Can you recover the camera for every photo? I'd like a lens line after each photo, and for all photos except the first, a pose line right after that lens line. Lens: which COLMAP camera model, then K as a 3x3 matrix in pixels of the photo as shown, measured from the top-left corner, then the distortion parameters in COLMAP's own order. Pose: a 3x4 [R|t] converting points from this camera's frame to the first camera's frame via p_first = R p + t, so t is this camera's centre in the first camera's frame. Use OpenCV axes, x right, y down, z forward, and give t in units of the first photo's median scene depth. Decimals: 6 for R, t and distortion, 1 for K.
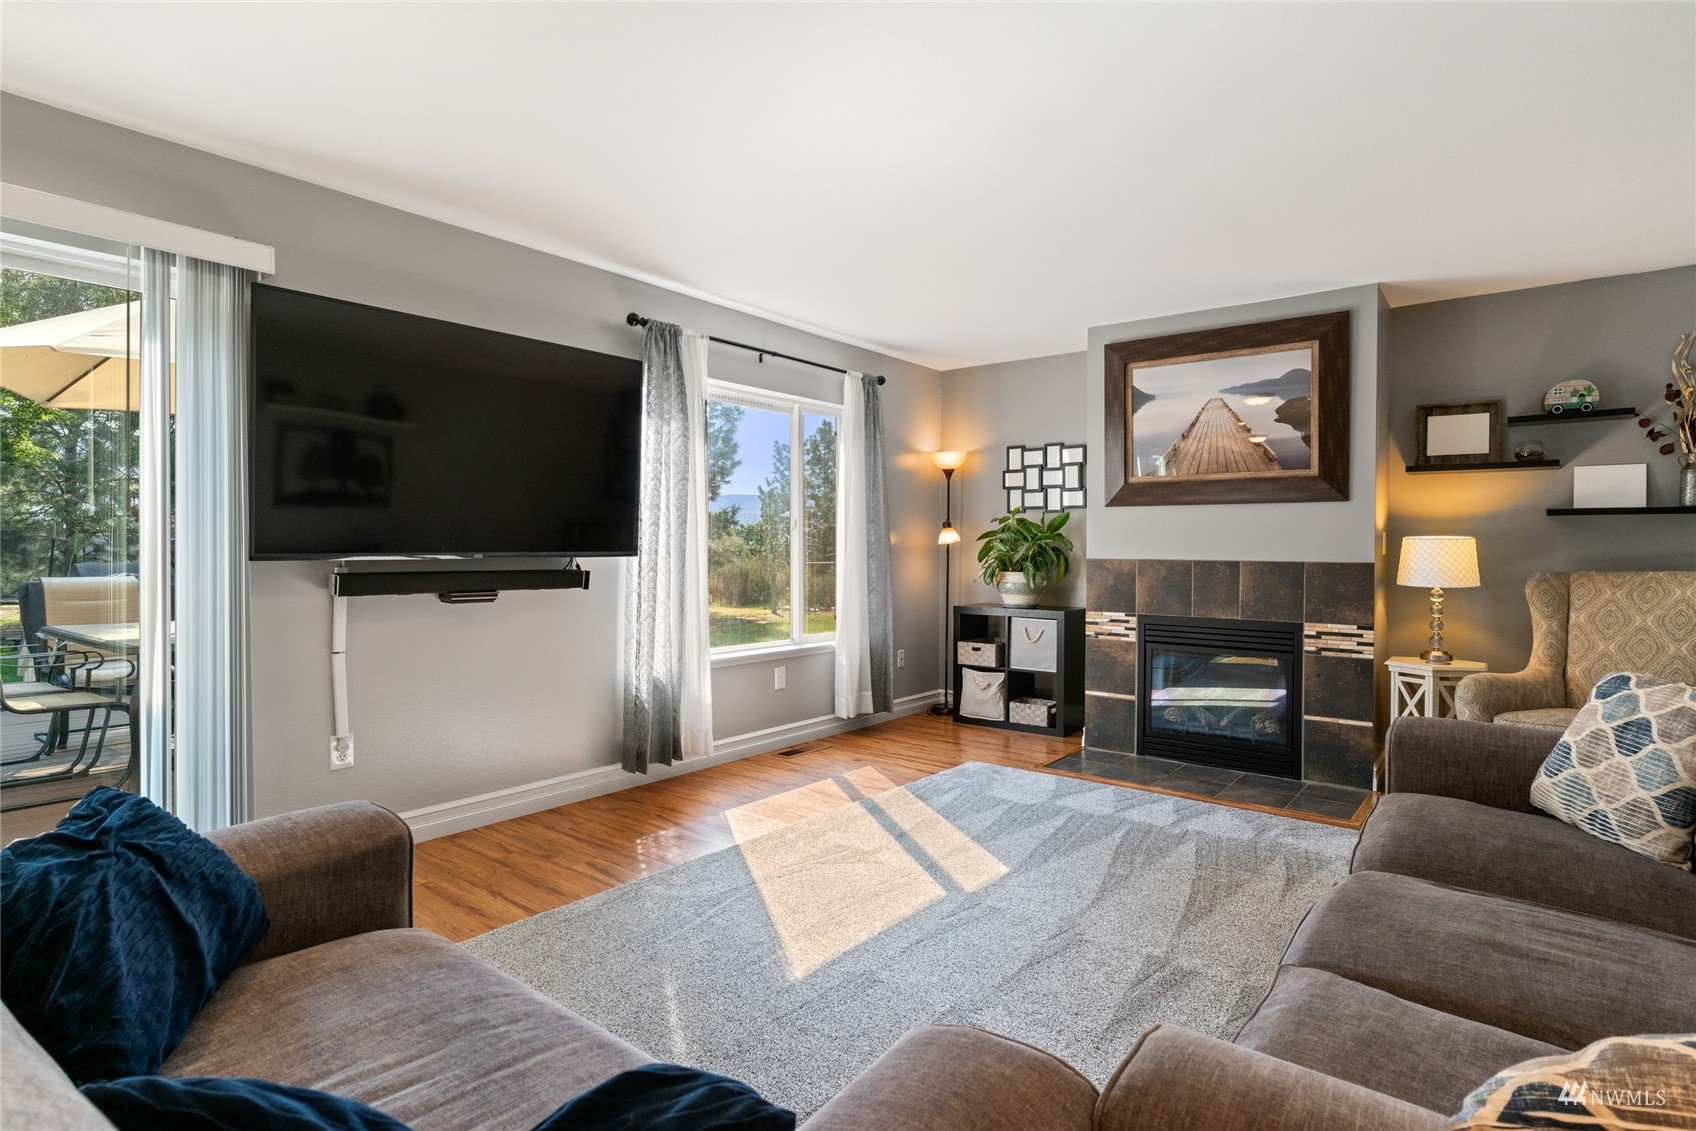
lens RADIAL K [[868.1, 0, 841.2], [0, 868.1, 553.7], [0, 0, 1]] dist [-0.006748, 0.002519]
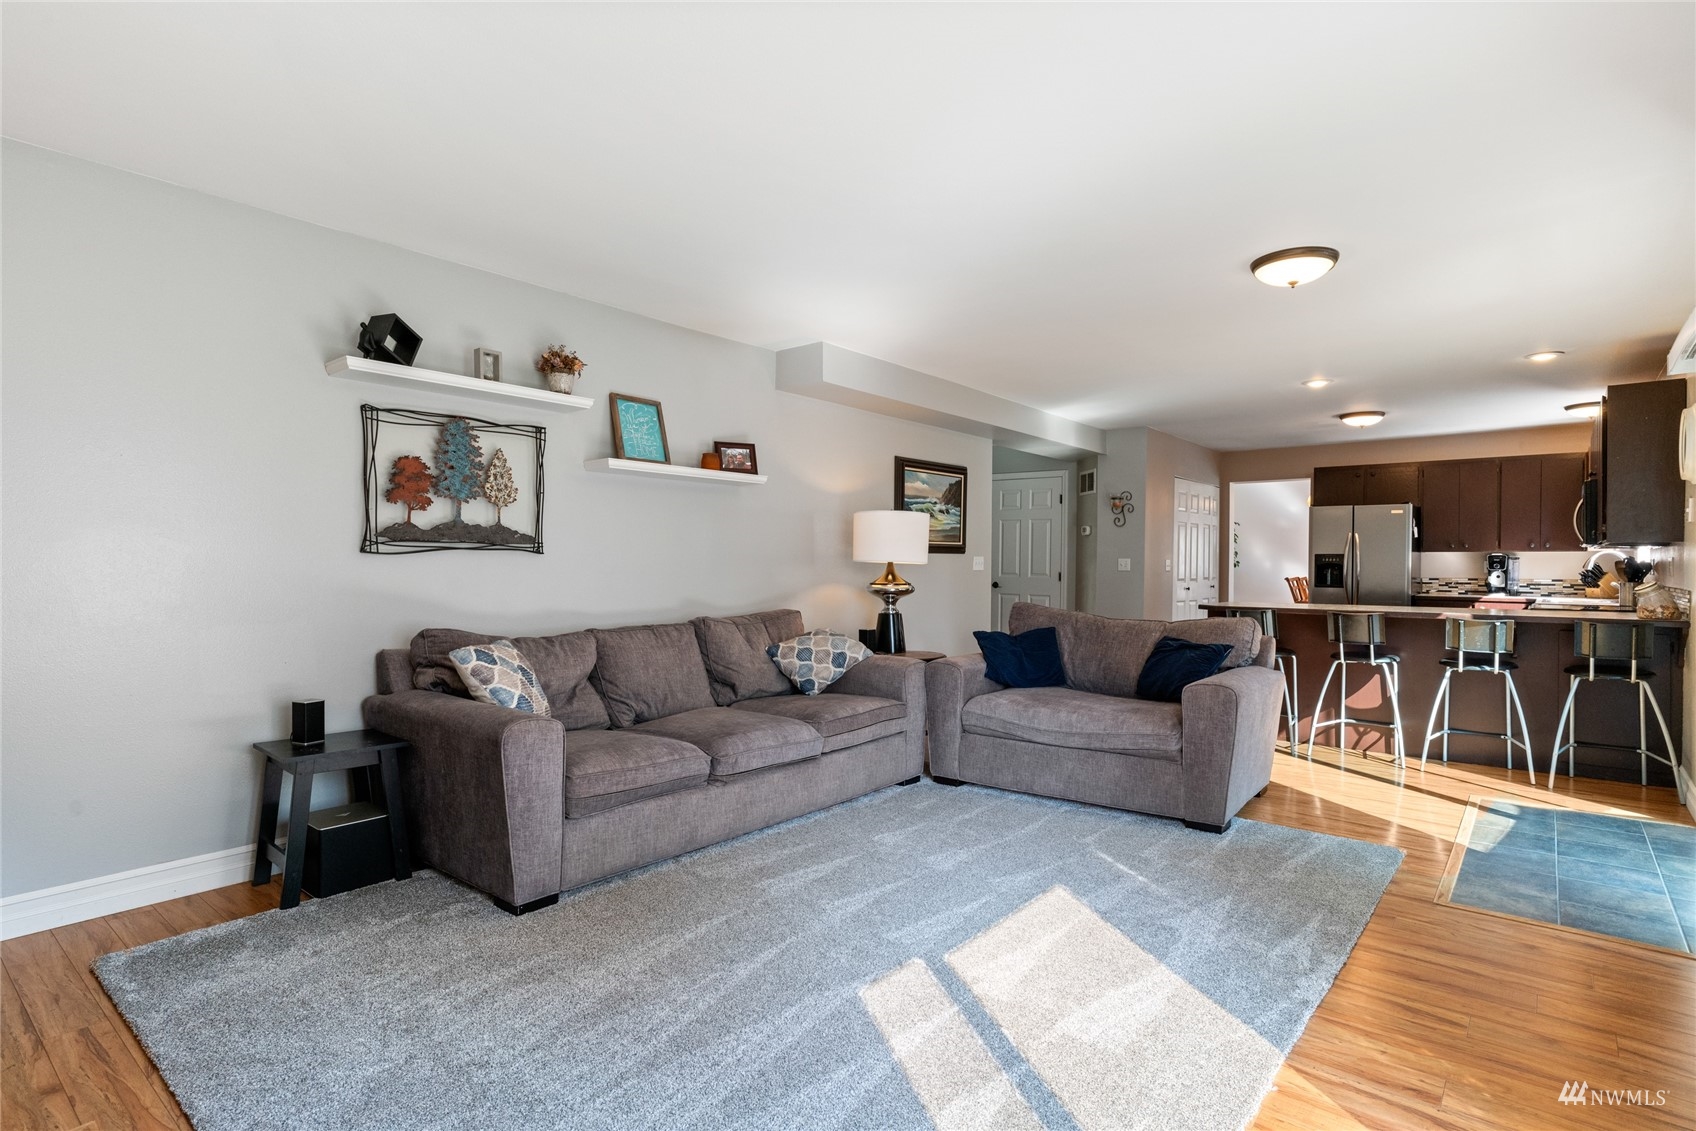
lens RADIAL K [[868.1, 0, 836.9], [0, 868.1, 567.8], [0, 0, 1]] dist [-0.006748, 0.002519]
pose [[-0.999907, -0.011489, 0.007297, 0.154622], [-0.011373, 0.999811, 0.015741, -0.011930], [-0.007476, 0.015657, -0.999849, 1.254278]]
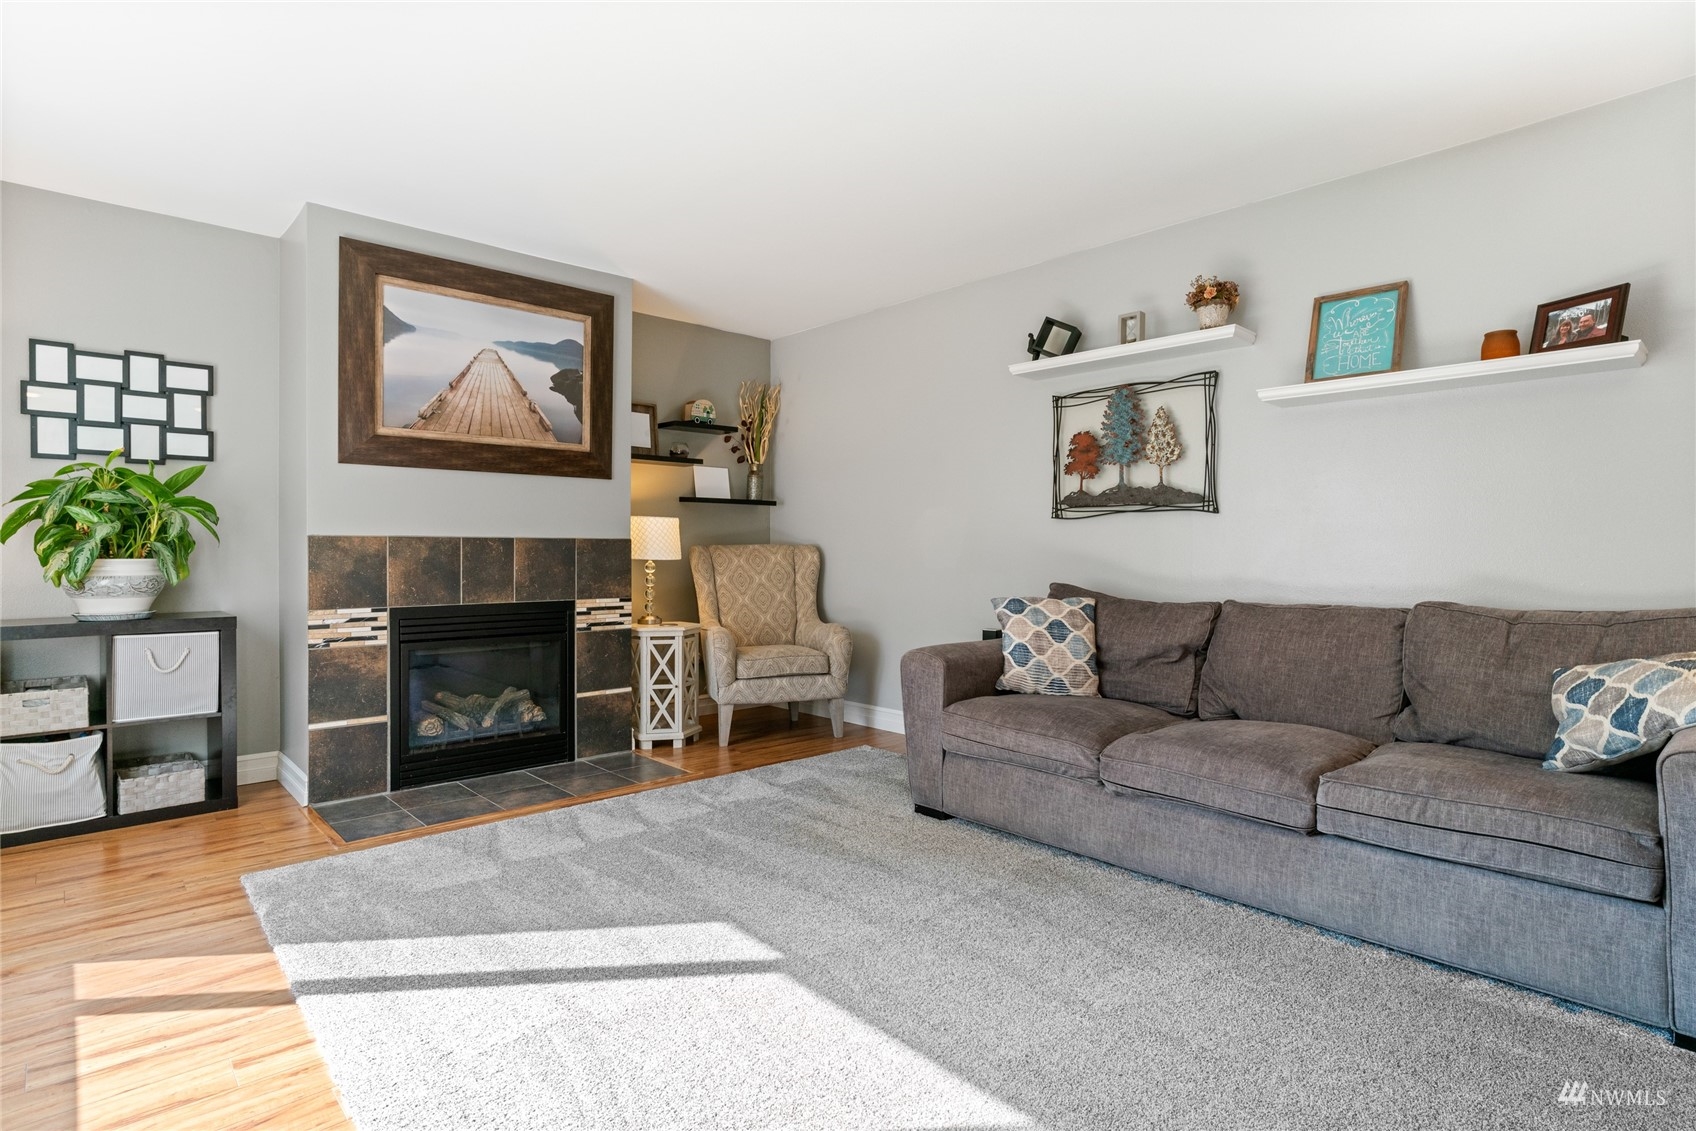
lens RADIAL K [[868.1, 0, 833.7], [0, 868.1, 557.6], [0, 0, 1]] dist [-0.006748, 0.002519]
pose [[0.156777, -0.015596, 0.987511, -0.394419], [0.006807, 0.999869, 0.014711, 0.019185], [-0.987611, 0.004416, 0.156863, 0.558670]]
